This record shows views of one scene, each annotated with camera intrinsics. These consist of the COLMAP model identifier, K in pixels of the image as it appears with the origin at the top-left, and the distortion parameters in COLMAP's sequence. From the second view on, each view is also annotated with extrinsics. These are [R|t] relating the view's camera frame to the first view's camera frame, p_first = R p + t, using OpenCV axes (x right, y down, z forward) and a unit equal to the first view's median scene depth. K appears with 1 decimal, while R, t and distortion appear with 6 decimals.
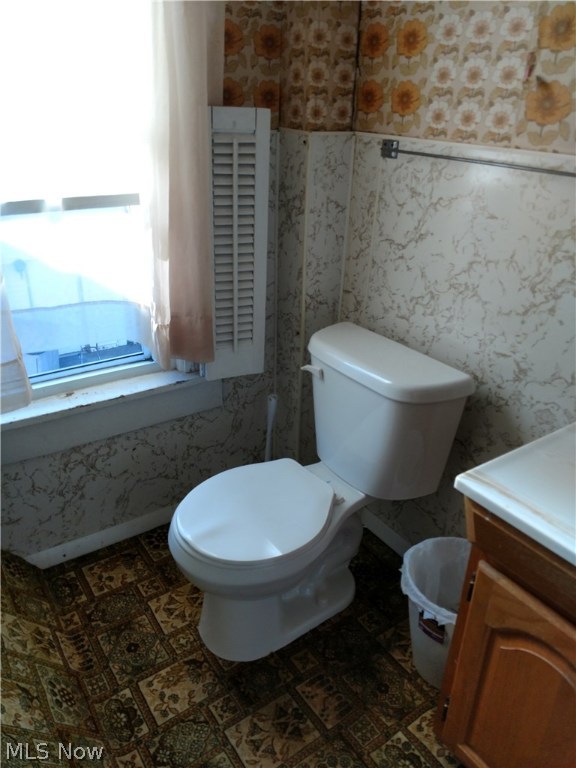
lens RADIAL K [[601.7, 0, 273.8], [0, 601.7, 381.9], [0, 0, 1]] dist [0.031860, -0.054334]
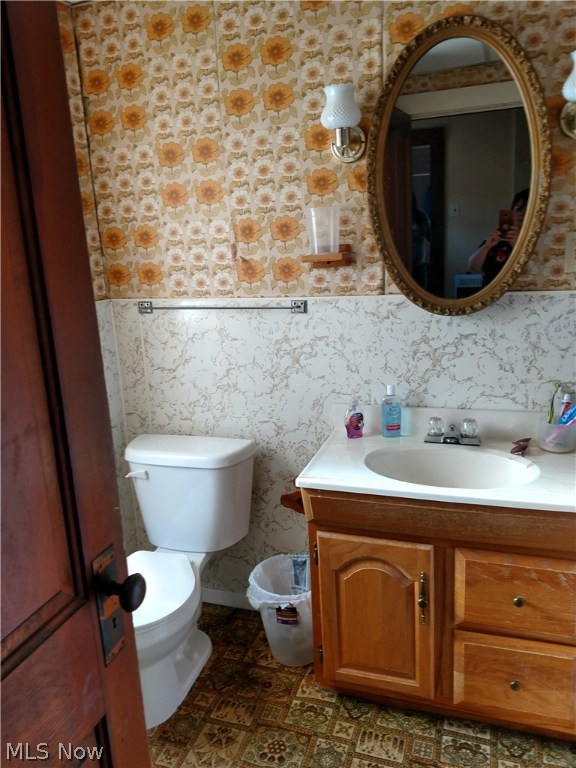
lens RADIAL K [[589.1, 0, 288.0], [0, 589.1, 384.0], [0, 0, 1]] dist [0.156604, -0.283020]
pose [[0.801459, -0.208227, 0.560629, -0.382352], [0.323916, 0.939163, -0.114240, 0.054065], [-0.502735, 0.273156, 0.820149, -0.280058]]
